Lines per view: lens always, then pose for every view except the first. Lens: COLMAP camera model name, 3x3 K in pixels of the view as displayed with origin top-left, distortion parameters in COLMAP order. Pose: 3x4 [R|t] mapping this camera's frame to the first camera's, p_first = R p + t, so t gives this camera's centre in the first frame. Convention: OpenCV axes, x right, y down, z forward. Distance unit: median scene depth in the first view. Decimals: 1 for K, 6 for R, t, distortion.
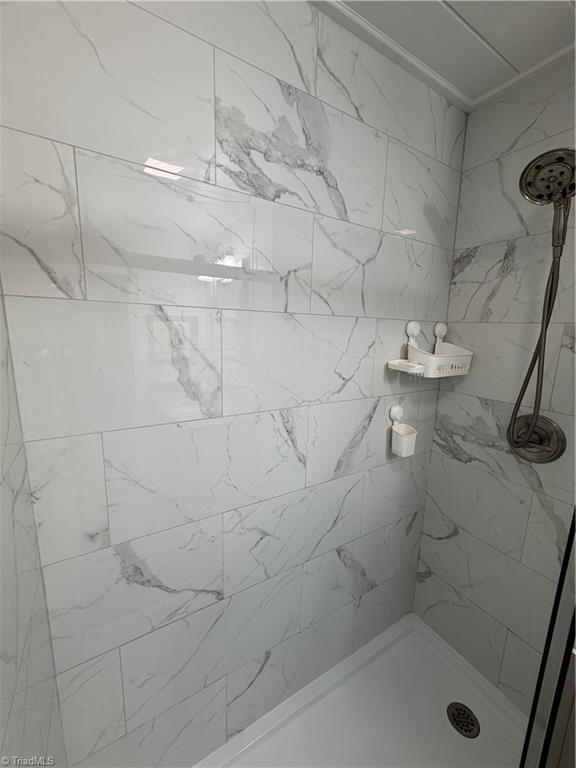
lens RADIAL K [[306.6, 0, 288.0], [0, 306.6, 384.0], [0, 0, 1]] dist [0.000855, 0.000274]
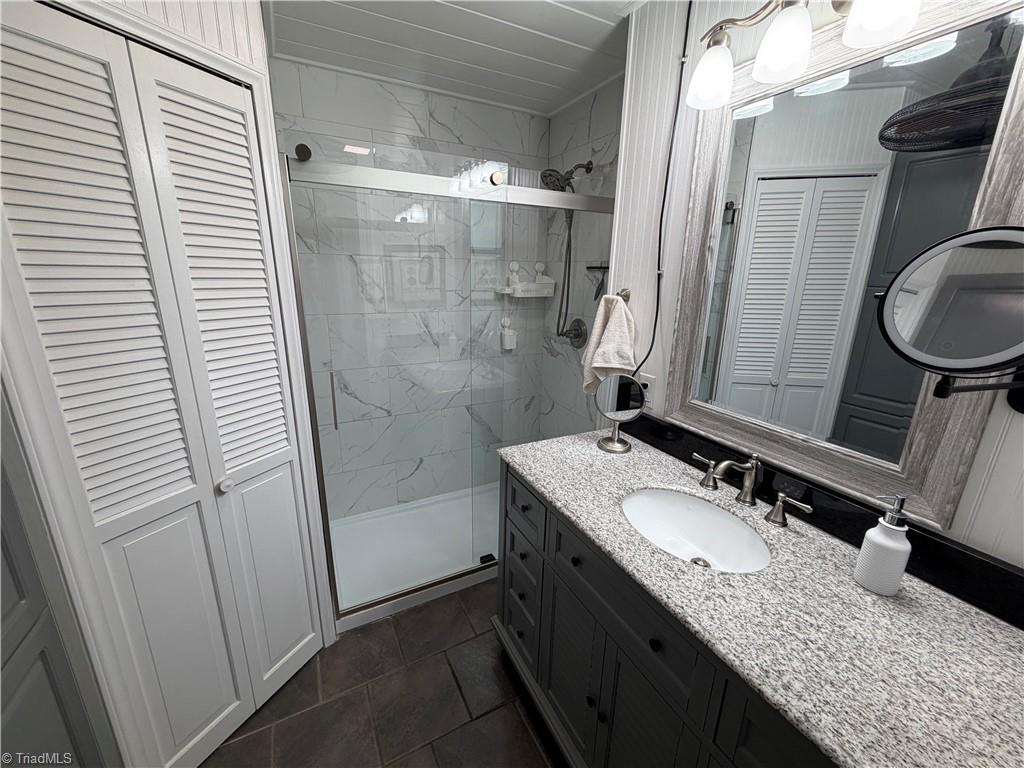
lens RADIAL K [[408.8, 0, 512.0], [0, 408.8, 384.0], [0, 0, 1]] dist [0.000855, 0.000274]
pose [[0.997982, 0.002026, -0.063469, 0.591550], [0.003000, 0.996871, 0.078995, 0.278099], [0.063431, -0.079026, 0.994852, -1.228068]]
